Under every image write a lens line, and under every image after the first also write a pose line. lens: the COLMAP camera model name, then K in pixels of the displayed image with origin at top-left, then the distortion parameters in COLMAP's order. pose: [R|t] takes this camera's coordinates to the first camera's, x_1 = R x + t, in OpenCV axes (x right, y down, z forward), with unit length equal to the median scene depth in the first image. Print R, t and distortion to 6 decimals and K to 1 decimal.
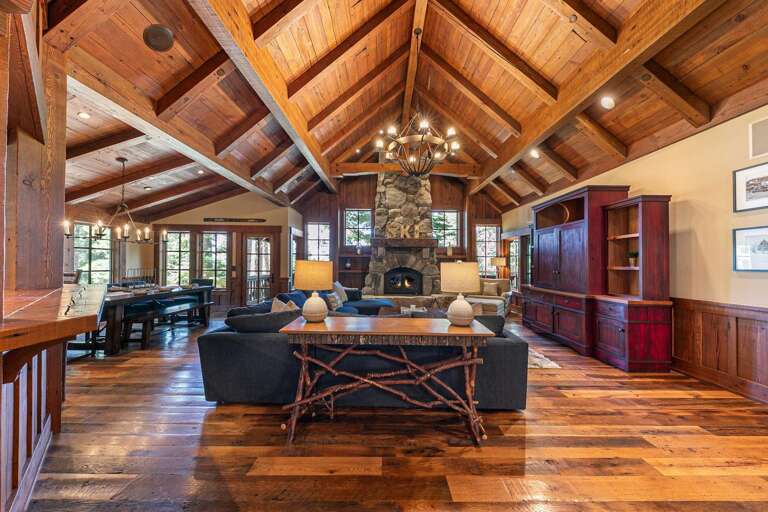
lens RADIAL K [[259.2, 0, 383.0], [0, 259.2, 257.0], [0, 0, 1]] dist [0.000234, 0.000000]
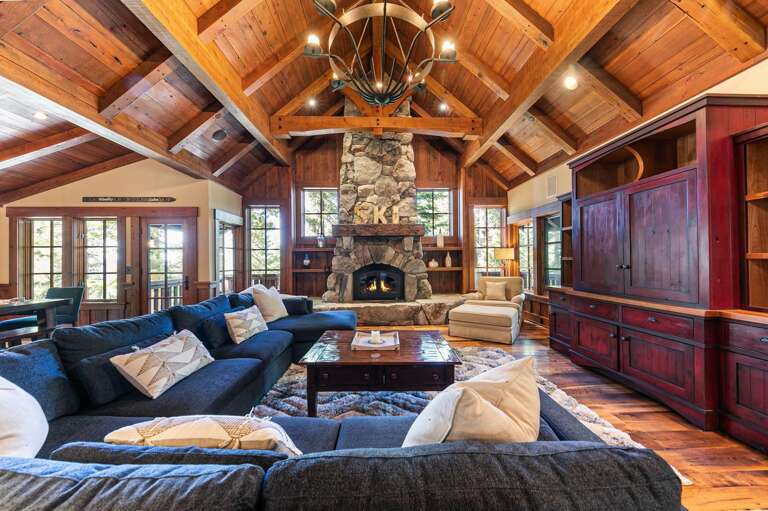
lens RADIAL K [[267.3, 0, 385.1], [0, 267.3, 259.4], [0, 0, 1]] dist [0.000045, -0.000058]
pose [[0.998710, -0.017990, 0.047482, 0.063460], [0.017012, 0.999636, 0.020917, 0.012135], [-0.047841, -0.020083, 0.998653, 0.247360]]
